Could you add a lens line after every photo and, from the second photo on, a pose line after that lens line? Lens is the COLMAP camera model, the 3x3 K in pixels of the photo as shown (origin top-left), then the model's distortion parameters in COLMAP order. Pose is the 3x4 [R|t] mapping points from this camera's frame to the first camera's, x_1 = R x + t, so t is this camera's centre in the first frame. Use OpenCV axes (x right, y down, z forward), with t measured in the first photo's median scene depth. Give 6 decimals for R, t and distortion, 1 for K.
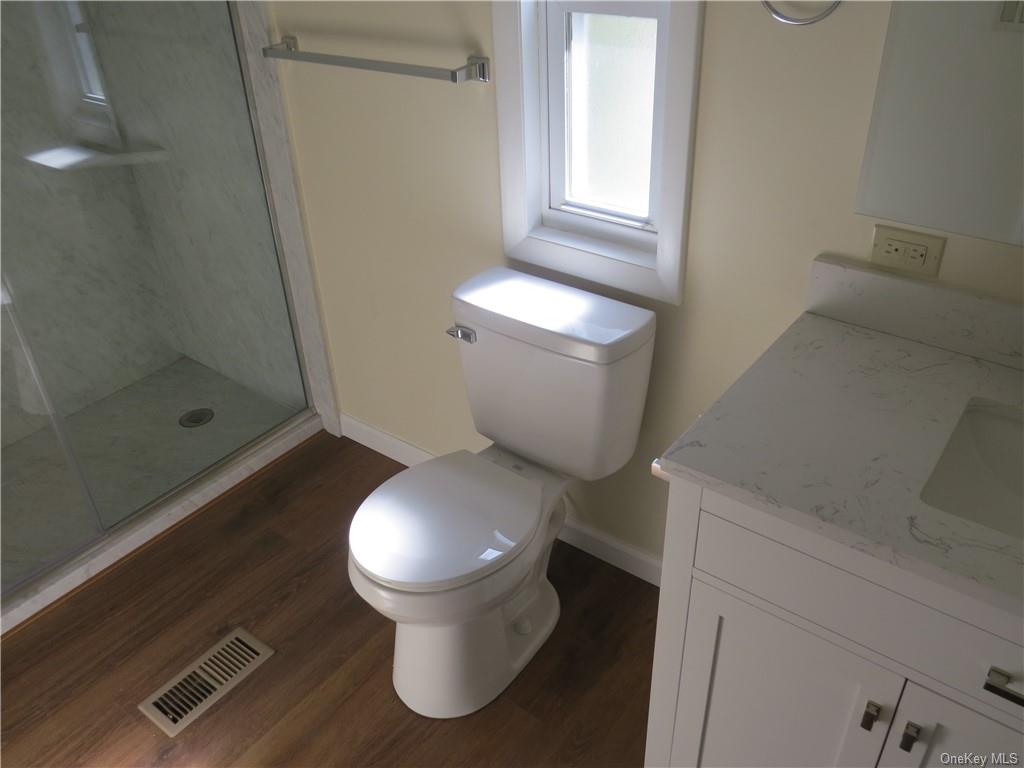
lens RADIAL K [[841.1, 0, 512.0], [0, 841.1, 384.0], [0, 0, 1]] dist [-0.037638, 0.020220]
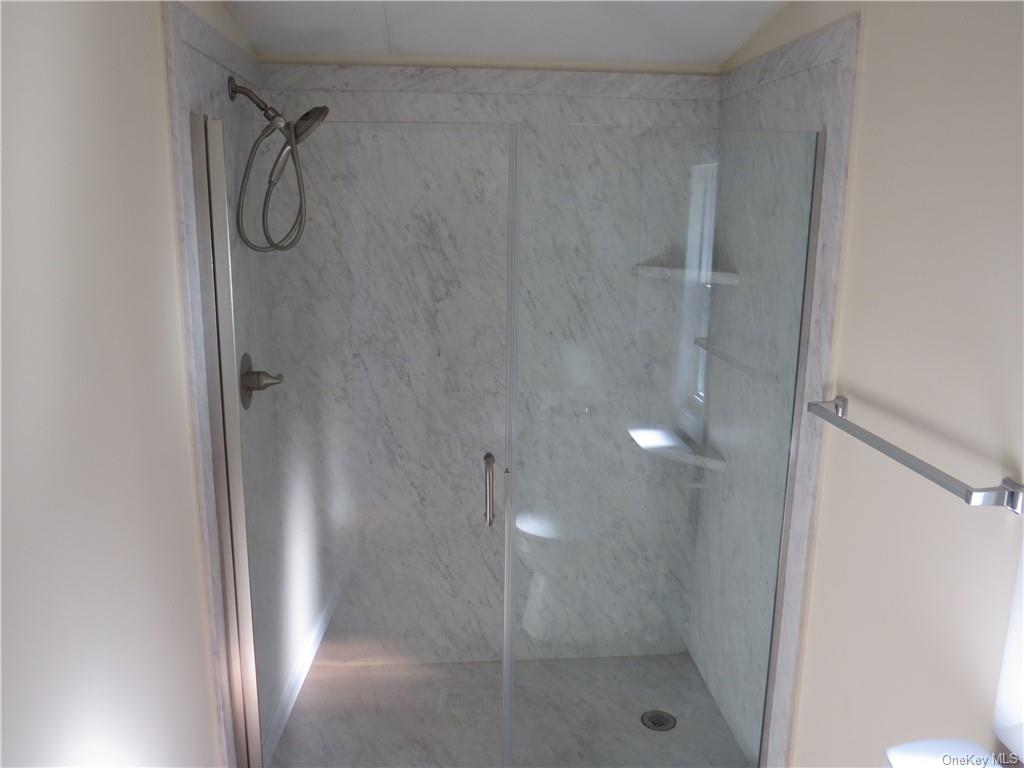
lens RADIAL K [[841.1, 0, 512.0], [0, 841.1, 384.0], [0, 0, 1]] dist [-0.037638, 0.020220]
pose [[0.677023, 0.211815, -0.704822, 0.120847], [-0.429067, 0.891693, -0.144170, -0.108969], [0.597948, 0.400023, 0.694579, 0.090273]]
